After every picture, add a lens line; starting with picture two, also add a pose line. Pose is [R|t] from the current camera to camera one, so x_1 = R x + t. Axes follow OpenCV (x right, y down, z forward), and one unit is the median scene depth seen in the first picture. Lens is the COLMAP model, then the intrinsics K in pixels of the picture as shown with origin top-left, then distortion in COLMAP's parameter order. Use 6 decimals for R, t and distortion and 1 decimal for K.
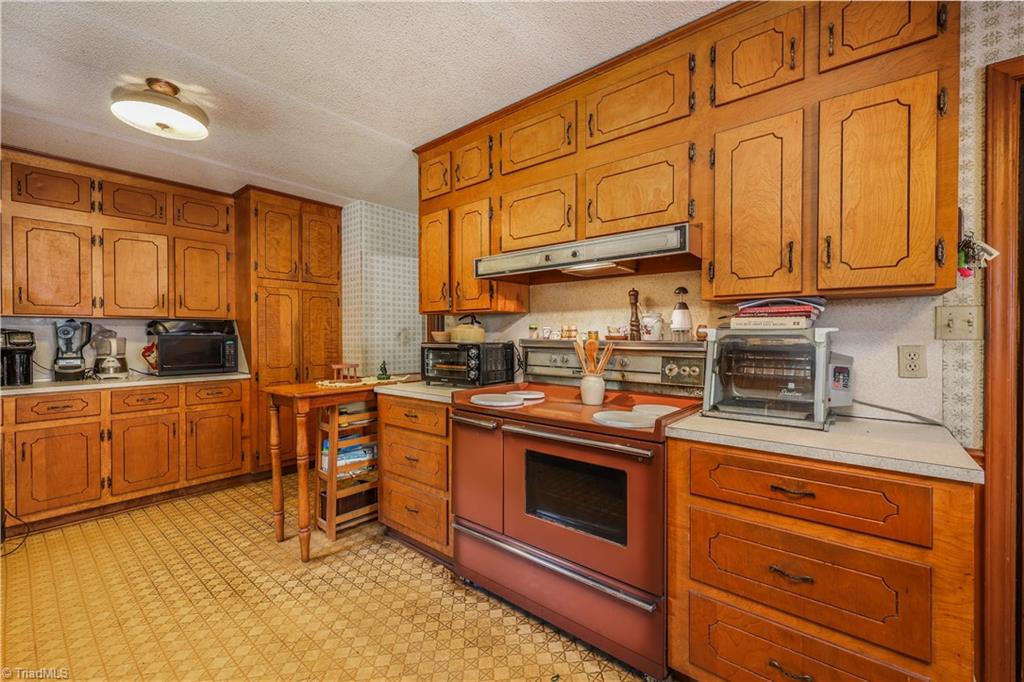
lens RADIAL K [[407.4, 0, 514.2], [0, 407.4, 336.5], [0, 0, 1]] dist [-0.000008, -0.000031]
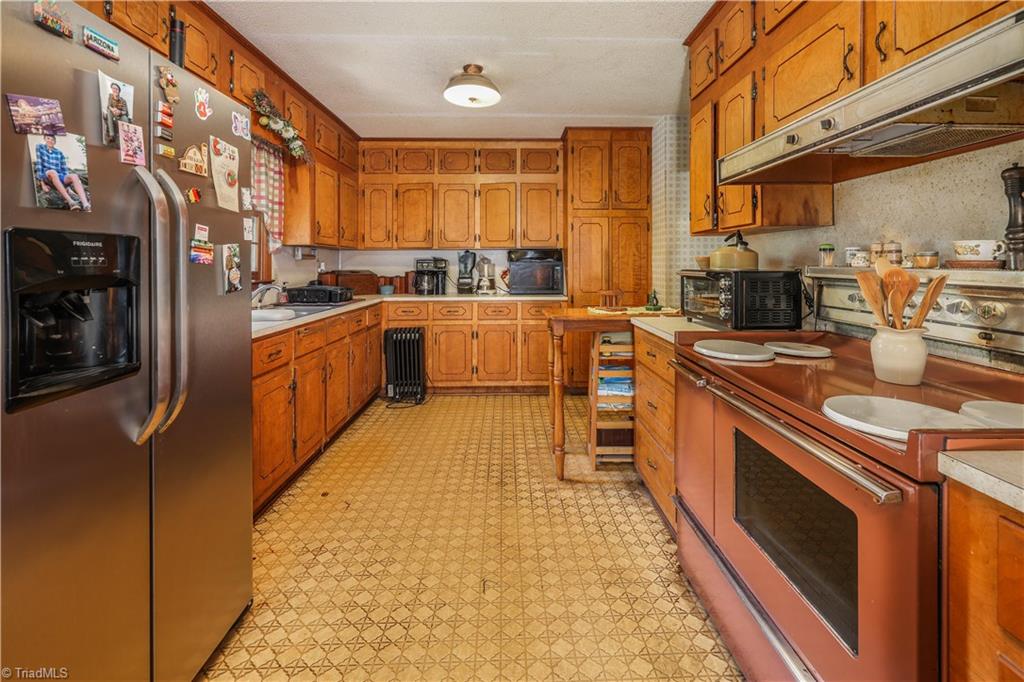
lens RADIAL K [[438.8, 0, 533.7], [0, 438.8, 259.7], [0, 0, 1]] dist [-0.000702, -0.000036]
pose [[0.669929, -0.005257, -0.742407, 0.235941], [-0.001851, 0.999960, -0.008751, 0.003004], [0.742423, 0.007236, 0.669892, 0.171950]]
